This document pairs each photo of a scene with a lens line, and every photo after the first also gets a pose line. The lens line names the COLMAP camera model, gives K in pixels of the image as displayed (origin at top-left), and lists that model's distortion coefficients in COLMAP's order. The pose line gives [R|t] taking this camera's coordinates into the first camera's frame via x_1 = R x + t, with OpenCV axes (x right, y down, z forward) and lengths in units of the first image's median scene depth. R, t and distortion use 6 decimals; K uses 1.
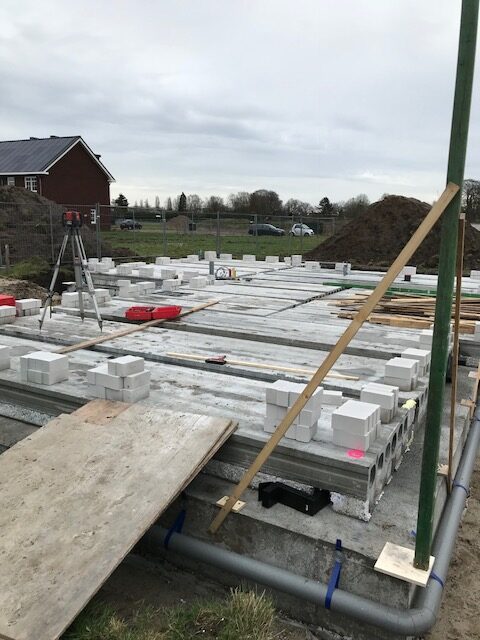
lens RADIAL K [[518.5, 0, 238.8], [0, 518.5, 318.7], [0, 0, 1]] dist [0.015983, 0.000825]
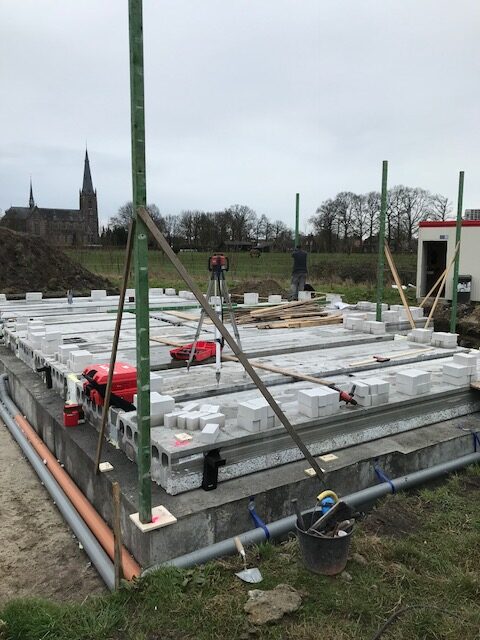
lens RADIAL K [[518.5, 0, 241.0], [0, 518.5, 320.5], [0, 0, 1]] dist [0.015983, 0.000825]
pose [[0.463514, -0.133963, 0.875904, -0.623833], [0.162047, 0.984650, 0.064843, -0.075013], [-0.871146, 0.111882, 0.478108, 0.285801]]
